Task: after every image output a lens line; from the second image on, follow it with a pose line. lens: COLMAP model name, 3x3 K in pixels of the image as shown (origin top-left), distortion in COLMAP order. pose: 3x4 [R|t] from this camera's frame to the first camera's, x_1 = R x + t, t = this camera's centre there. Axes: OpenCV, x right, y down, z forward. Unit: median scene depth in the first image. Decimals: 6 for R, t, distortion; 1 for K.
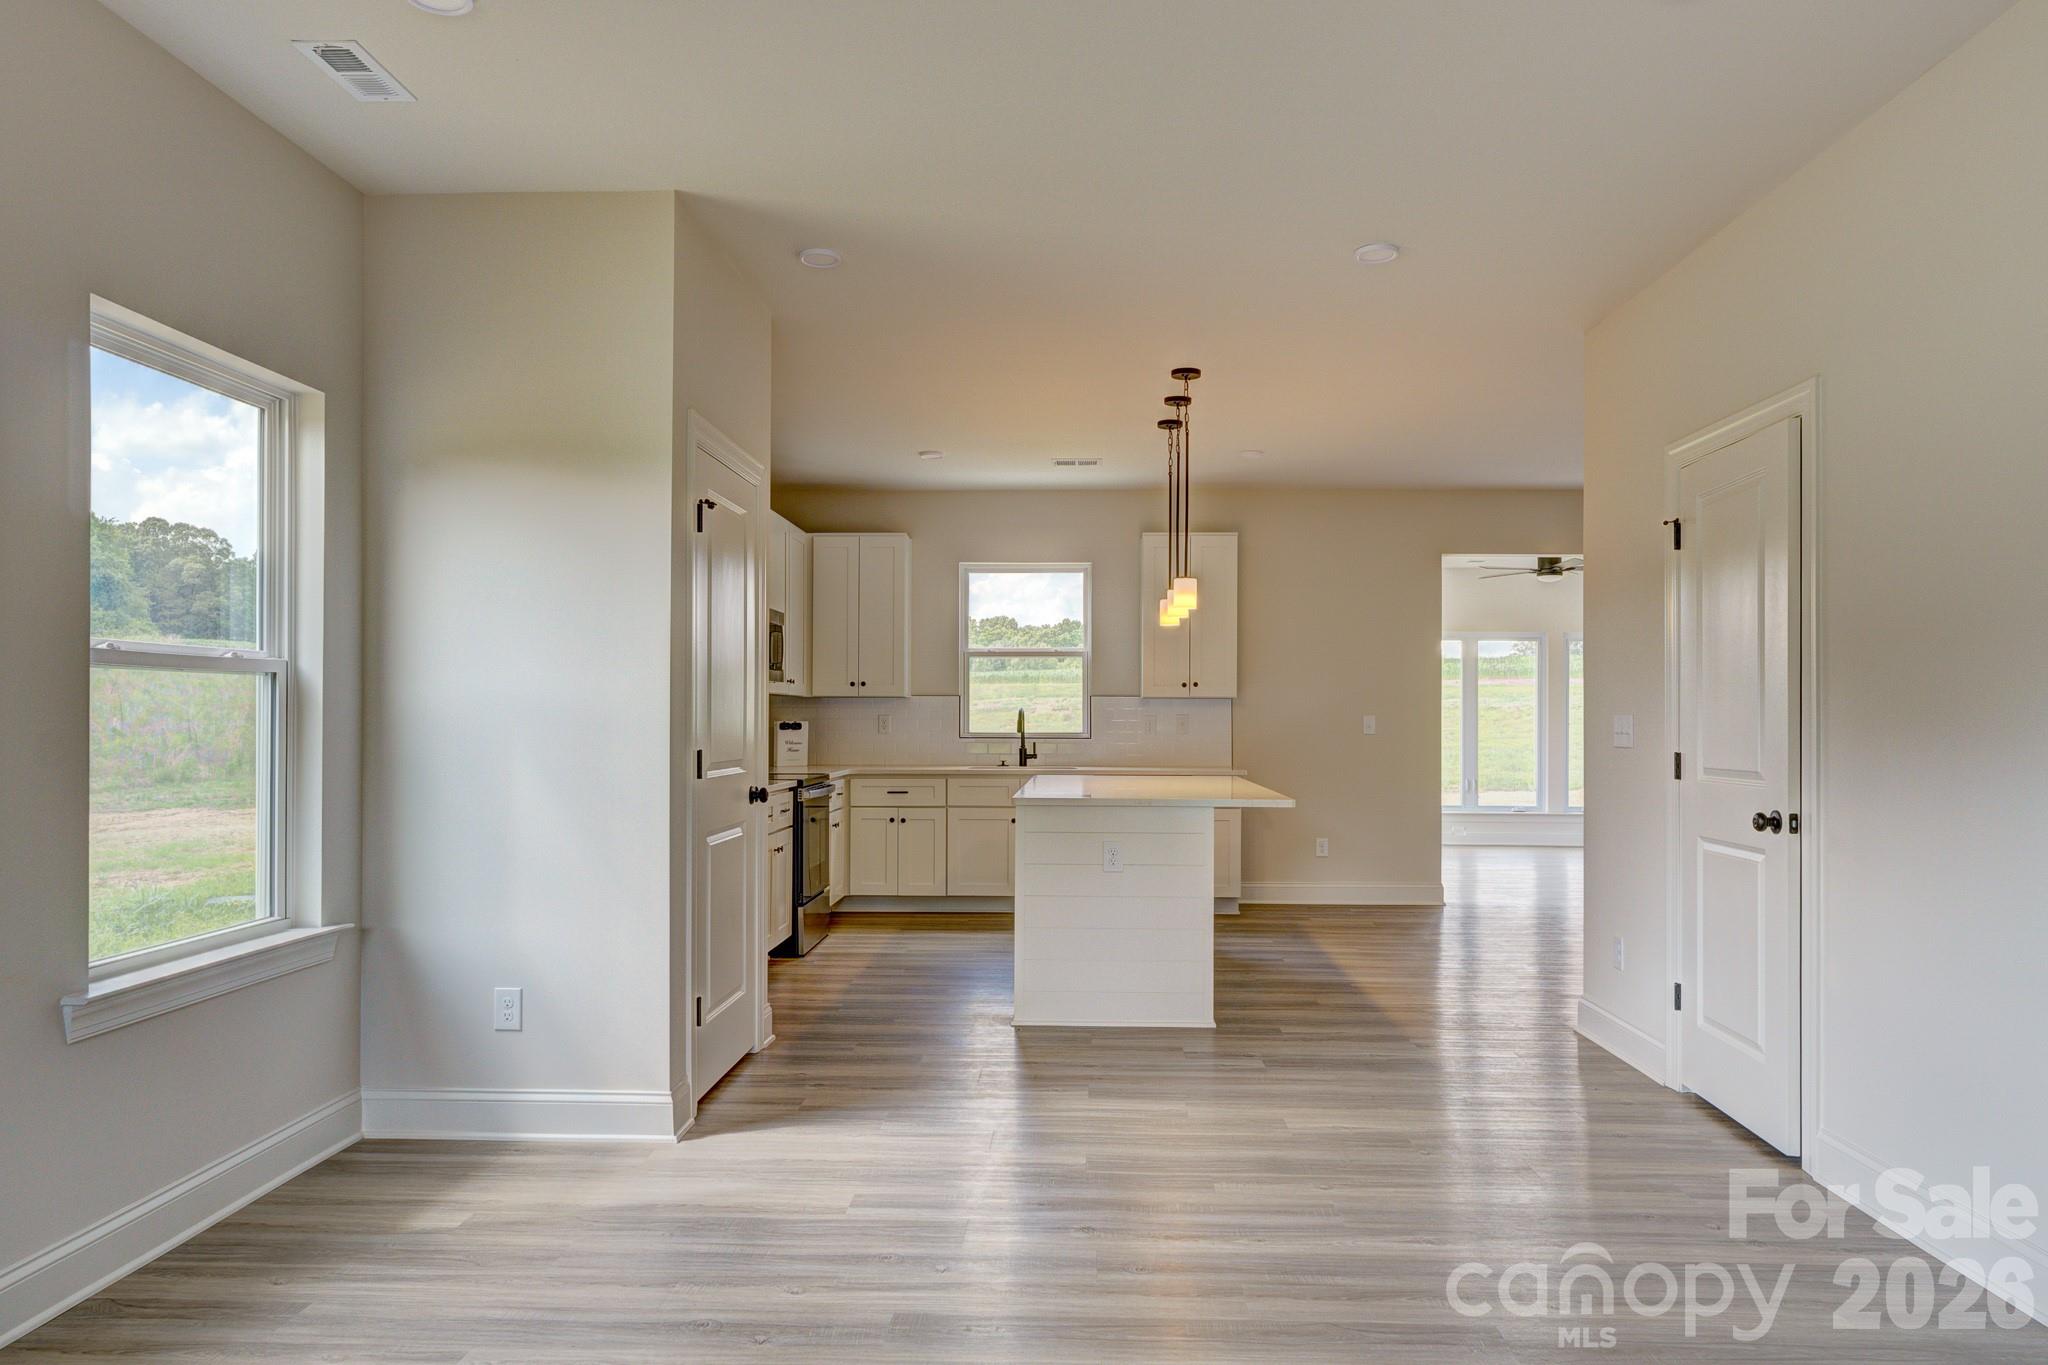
lens RADIAL K [[1393.7, 0, 1026.3], [0, 1393.7, 689.6], [0, 0, 1]] dist [-0.003104, -0.000865]
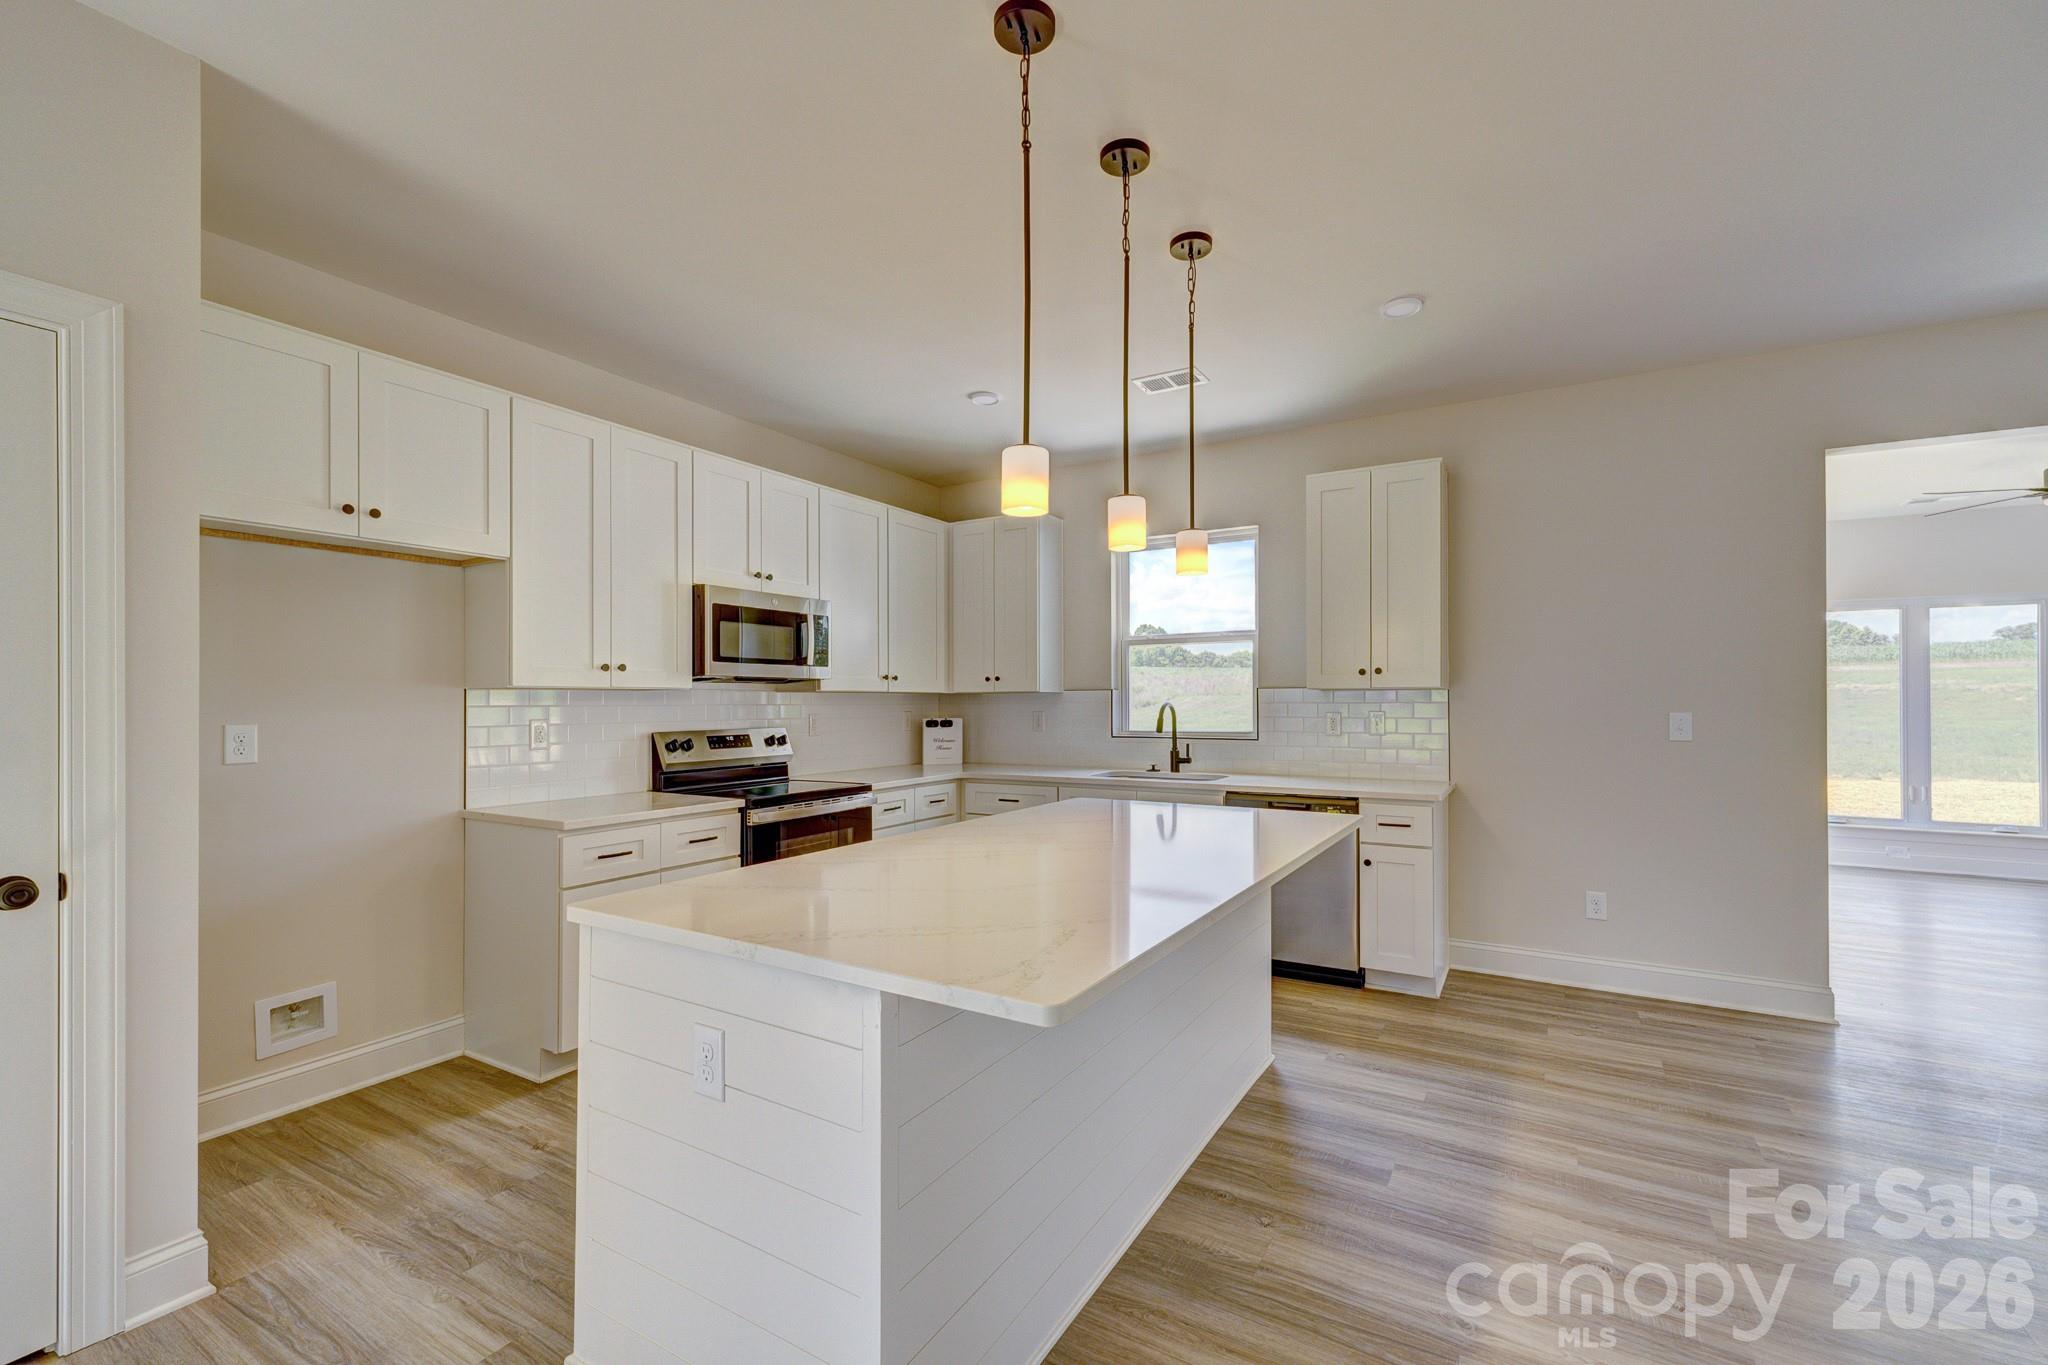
lens RADIAL K [[871.0, 0, 1024.0], [0, 871.0, 682.5], [0, 0, 1]] dist [0.002977, 0.000332]
pose [[0.876434, -0.017094, -0.481218, 0.175212], [0.016413, 0.999849, -0.005625, 0.002028], [0.481242, -0.002968, 0.876583, 0.495478]]
